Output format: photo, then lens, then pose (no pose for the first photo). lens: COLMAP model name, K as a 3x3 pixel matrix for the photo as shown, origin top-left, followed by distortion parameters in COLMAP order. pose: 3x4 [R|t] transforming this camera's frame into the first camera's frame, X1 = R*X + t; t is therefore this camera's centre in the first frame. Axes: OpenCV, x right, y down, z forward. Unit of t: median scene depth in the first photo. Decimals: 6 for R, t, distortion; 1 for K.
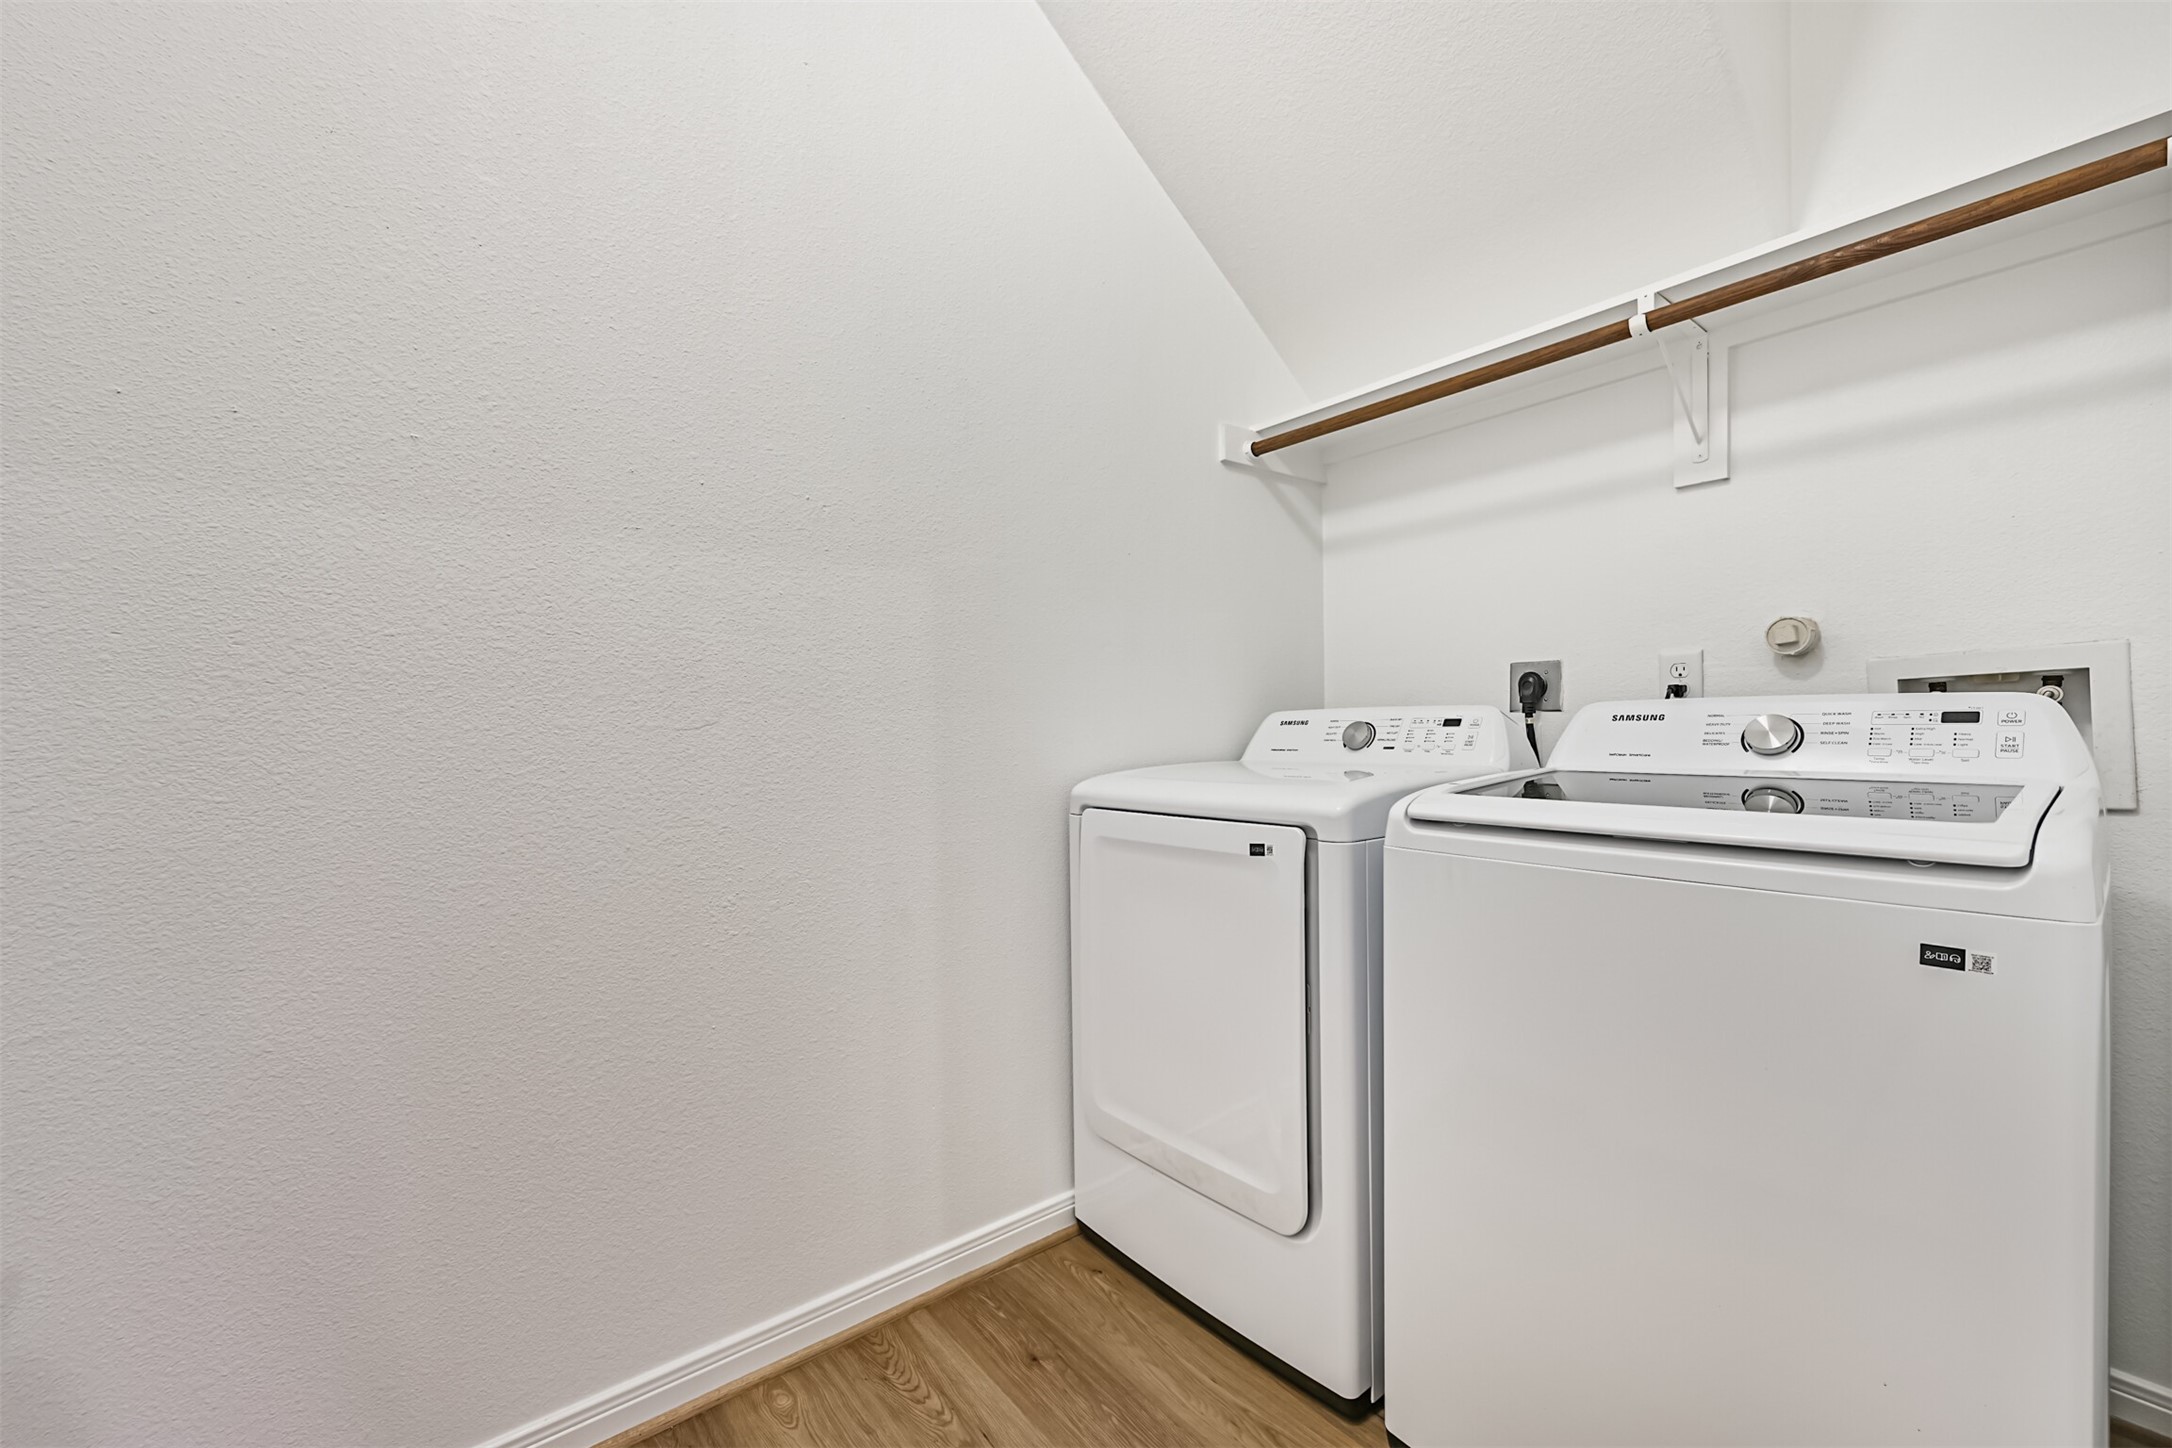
lens RADIAL K [[854.4, 0, 1081.3], [0, 854.4, 726.6], [0, 0, 1]] dist [0.020734, -0.000164]
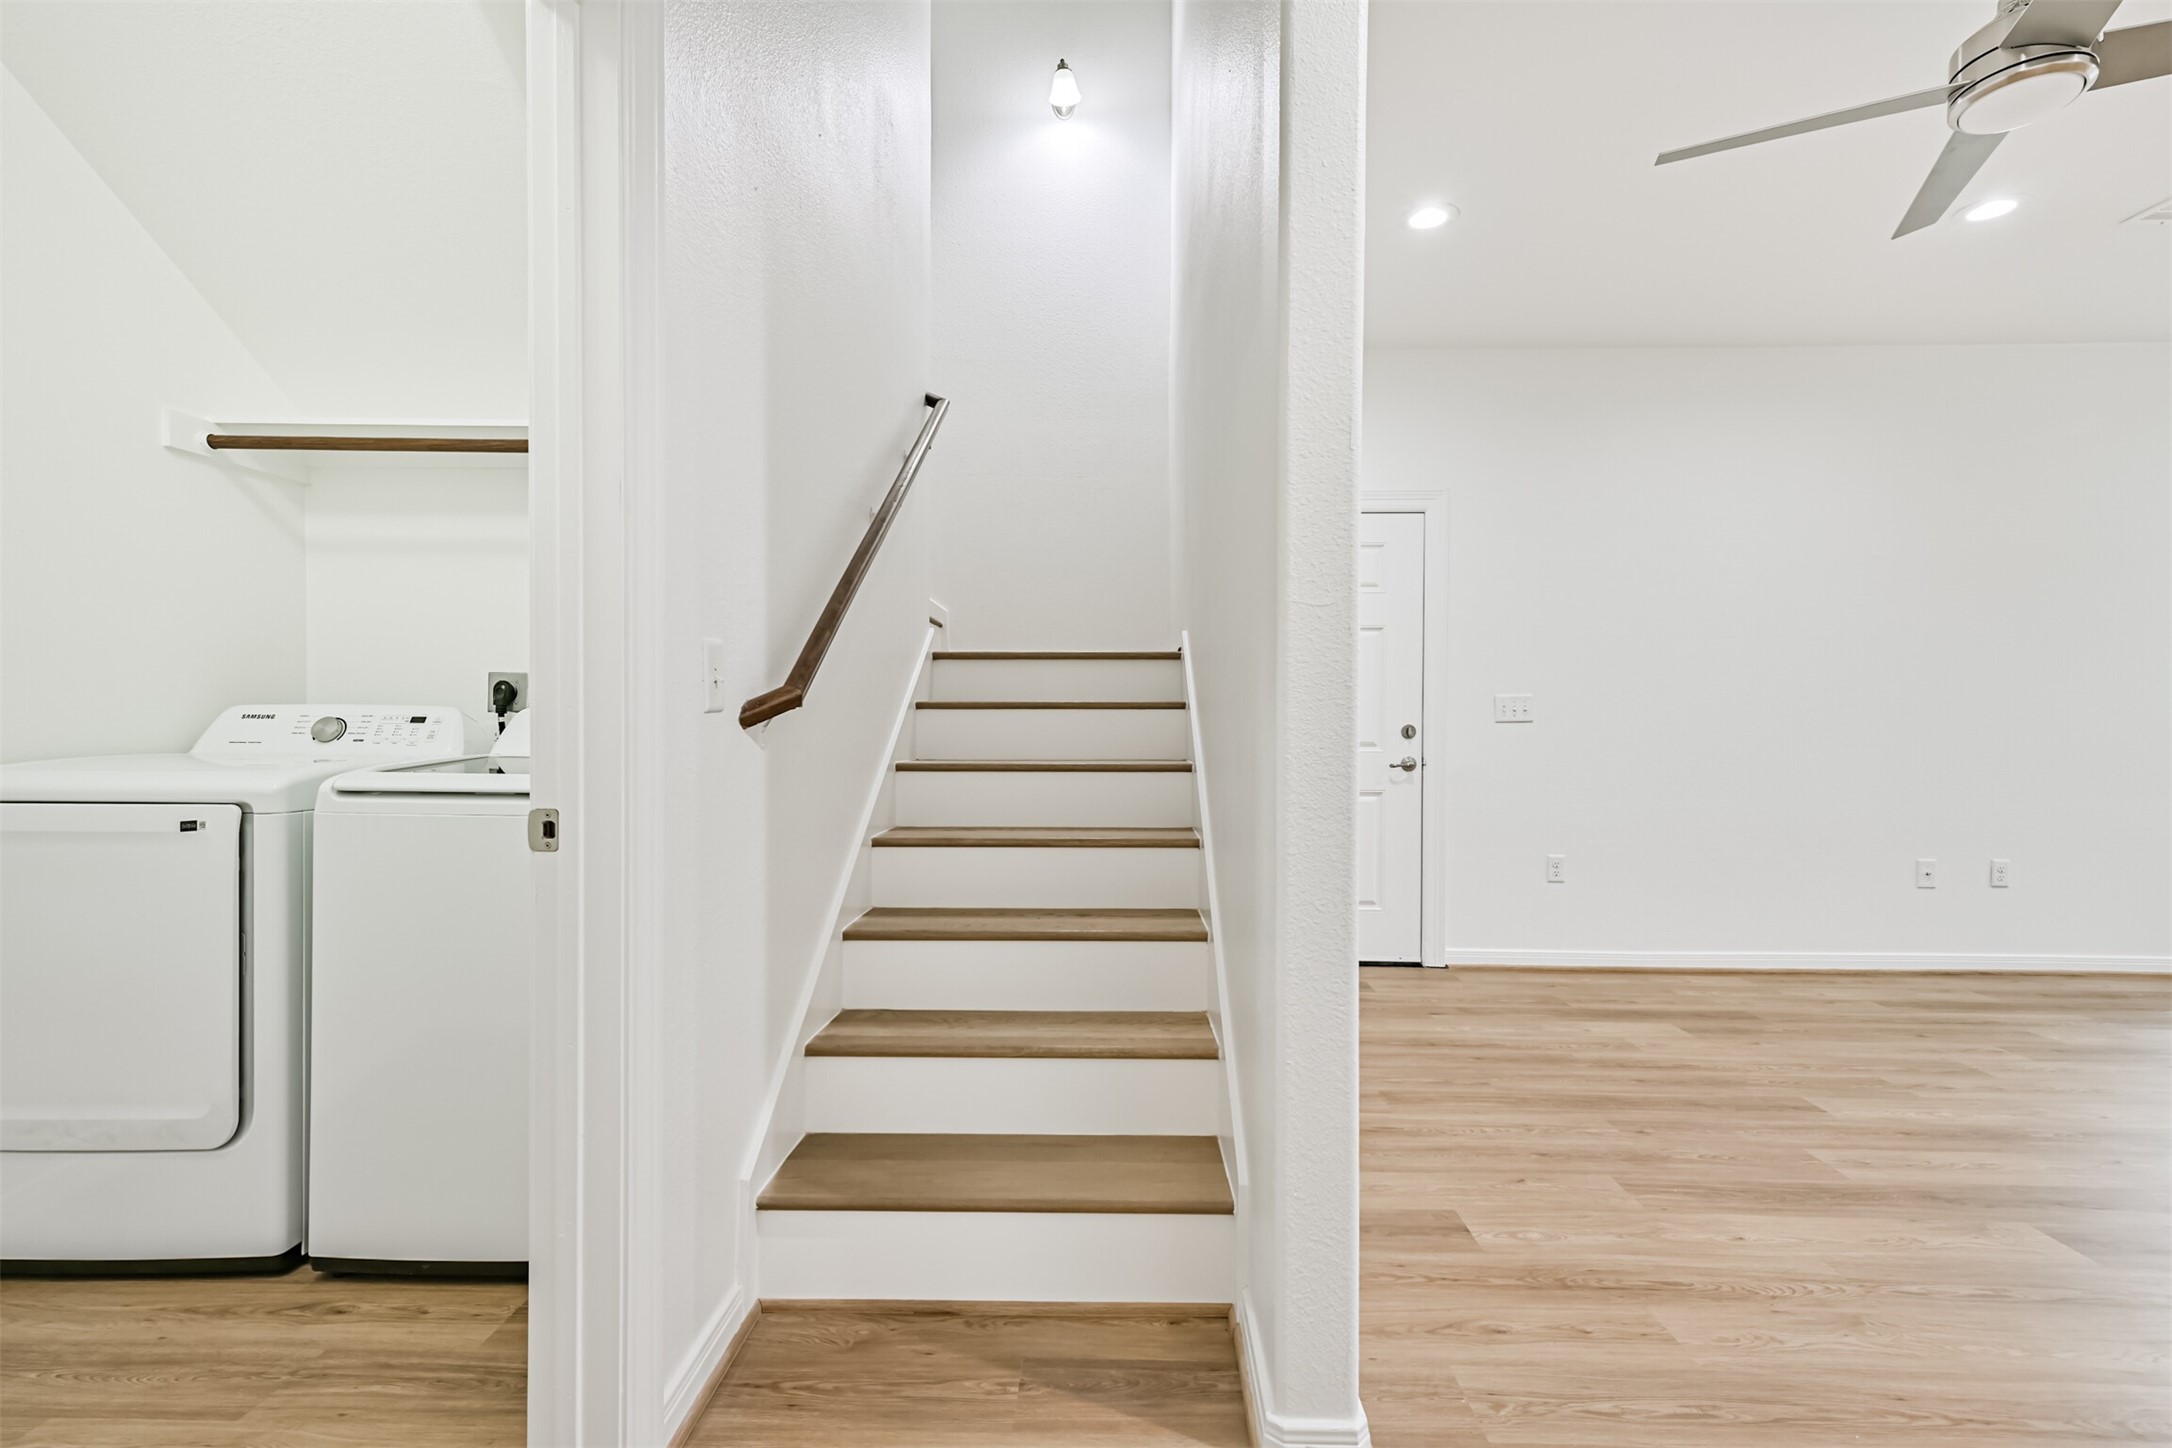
lens RADIAL K [[939.4, 0, 1083.8], [0, 939.4, 737.0], [0, 0, 1]] dist [0.003929, 0.000592]
pose [[0.613751, 0.007949, 0.789460, -0.046060], [-0.020540, 0.999772, 0.005901, -0.007558], [-0.789232, -0.019837, 0.613774, -0.565634]]
